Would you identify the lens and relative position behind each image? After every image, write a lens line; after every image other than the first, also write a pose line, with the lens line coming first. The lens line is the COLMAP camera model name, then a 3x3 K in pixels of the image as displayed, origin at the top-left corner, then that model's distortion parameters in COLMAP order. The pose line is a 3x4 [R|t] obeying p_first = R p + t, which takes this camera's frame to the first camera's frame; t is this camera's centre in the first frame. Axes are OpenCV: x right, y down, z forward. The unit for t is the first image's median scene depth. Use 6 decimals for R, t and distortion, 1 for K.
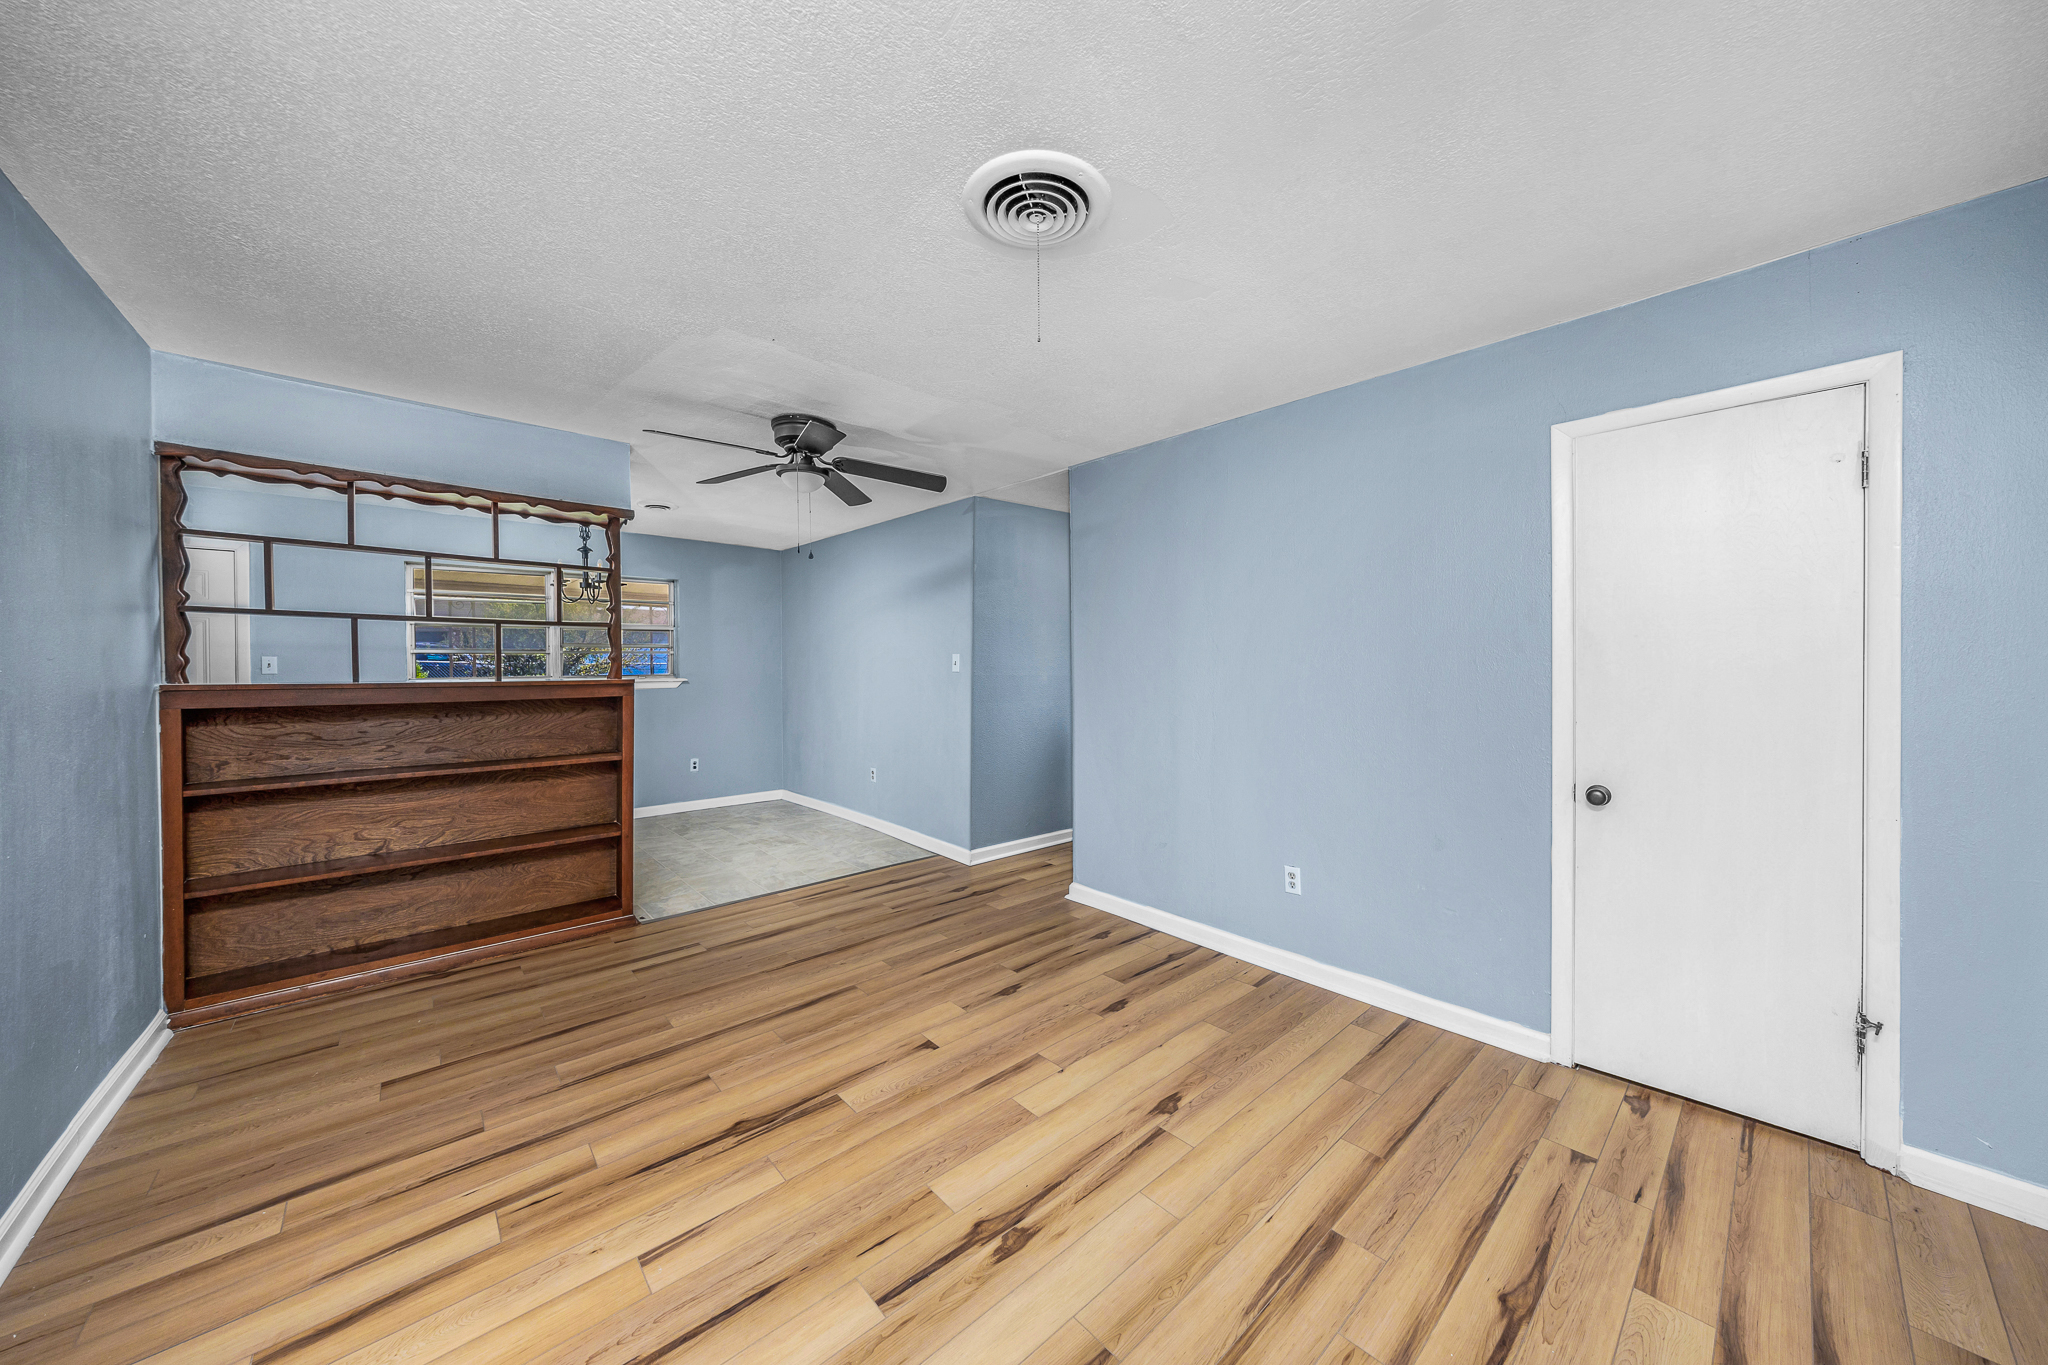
lens RADIAL K [[712.2, 0, 1032.9], [0, 712.2, 675.9], [0, 0, 1]] dist [0.000471, -0.000242]
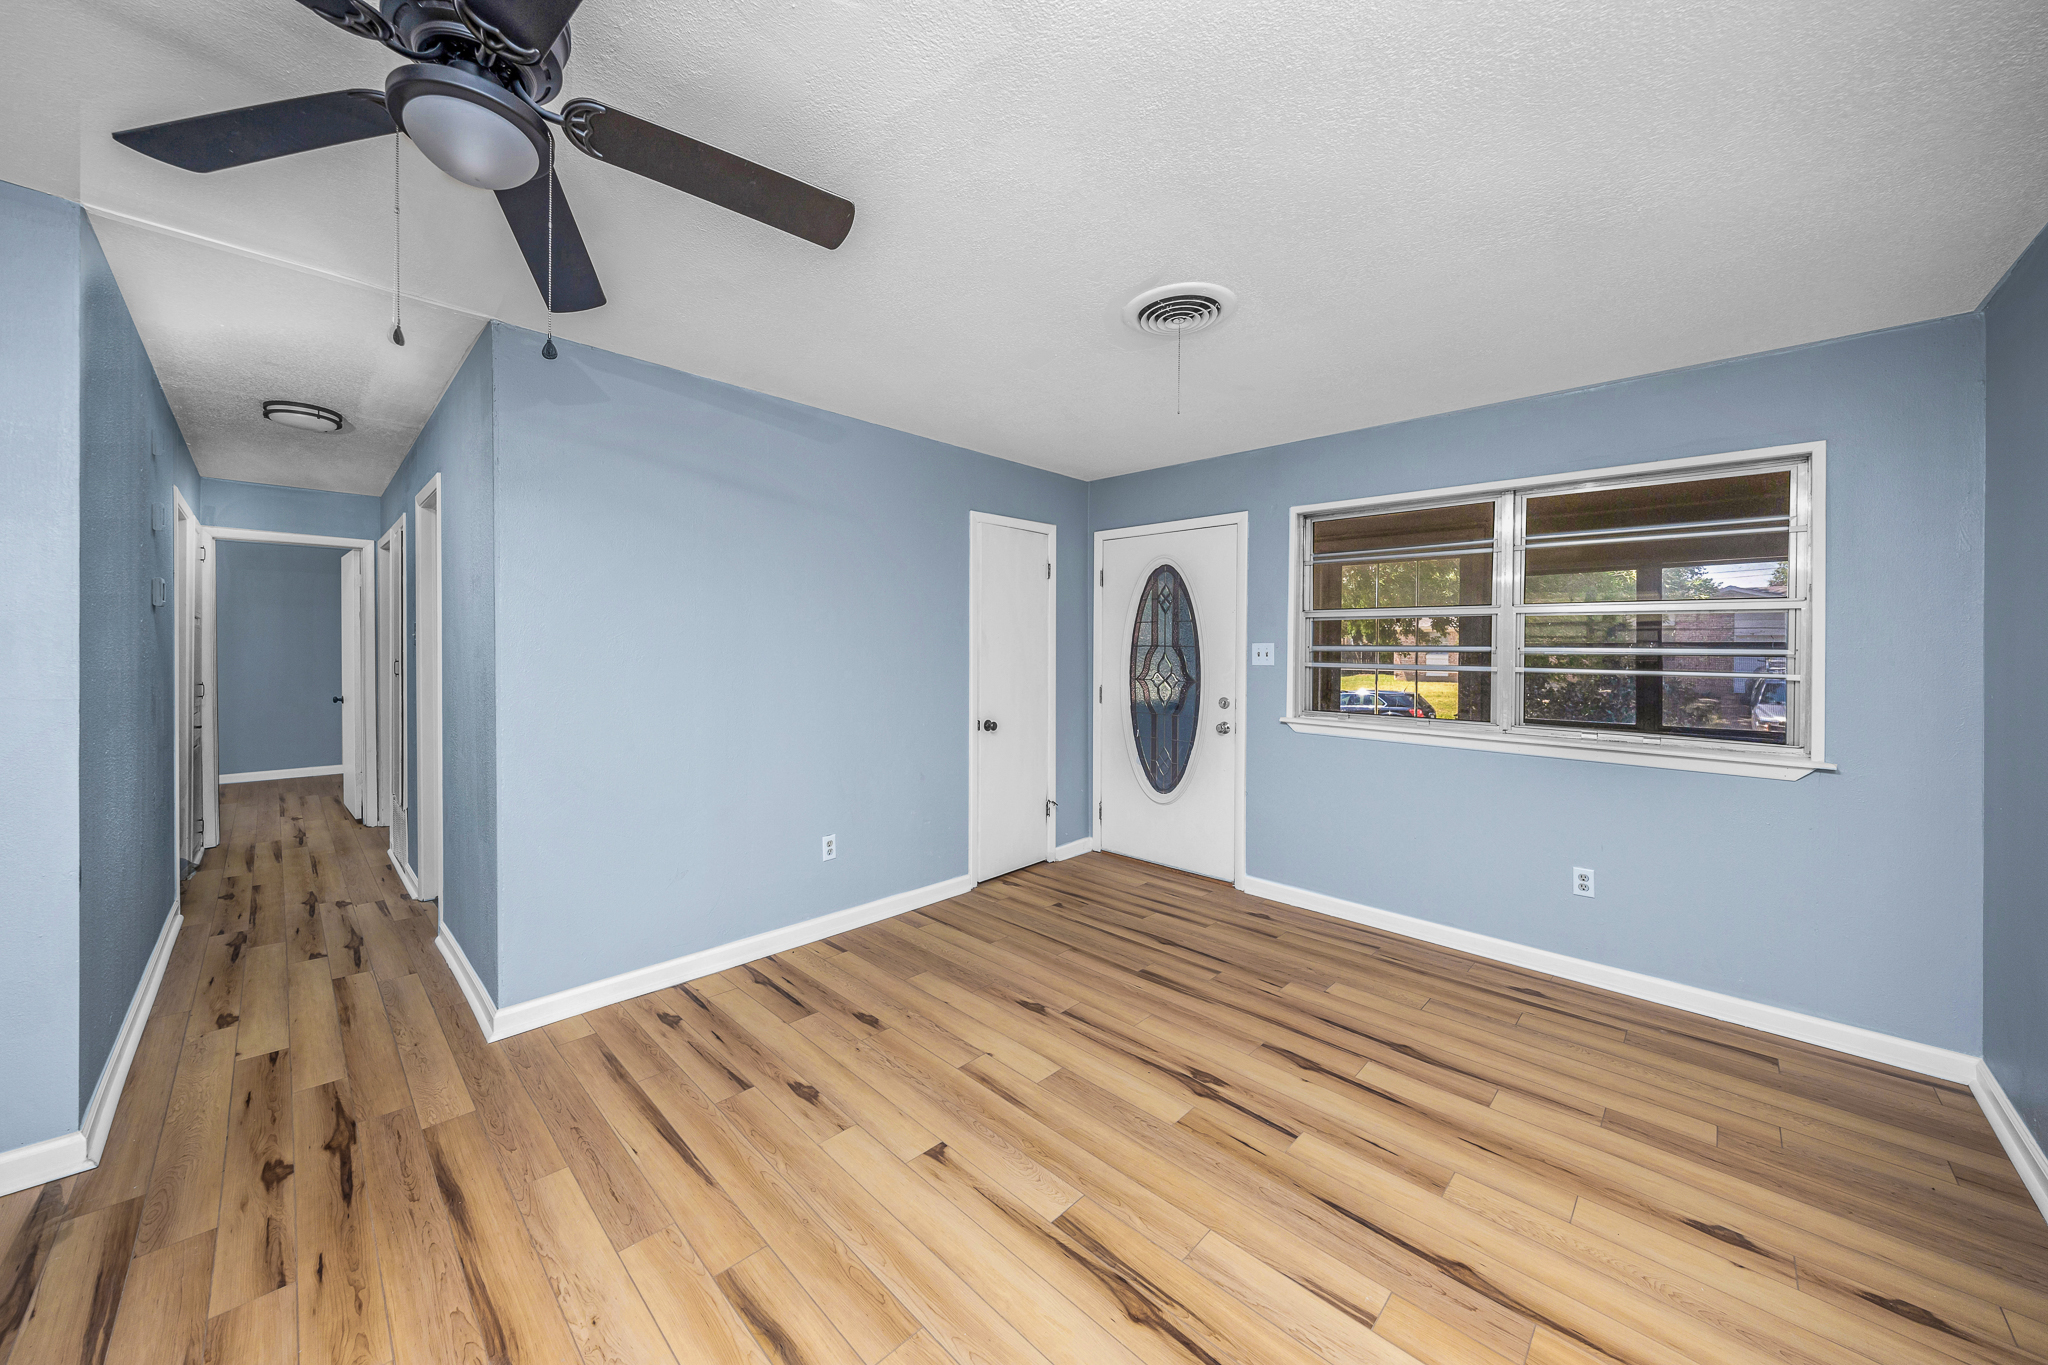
lens RADIAL K [[695.6, 0, 962.7], [0, 695.6, 646.4], [0, 0, 1]] dist [-0.000041, -0.000201]
pose [[-0.003915, 0.003445, 0.999986, -0.860658], [0.008946, 0.999954, -0.003410, -0.040992], [-0.999952, 0.008933, -0.003946, 0.900871]]
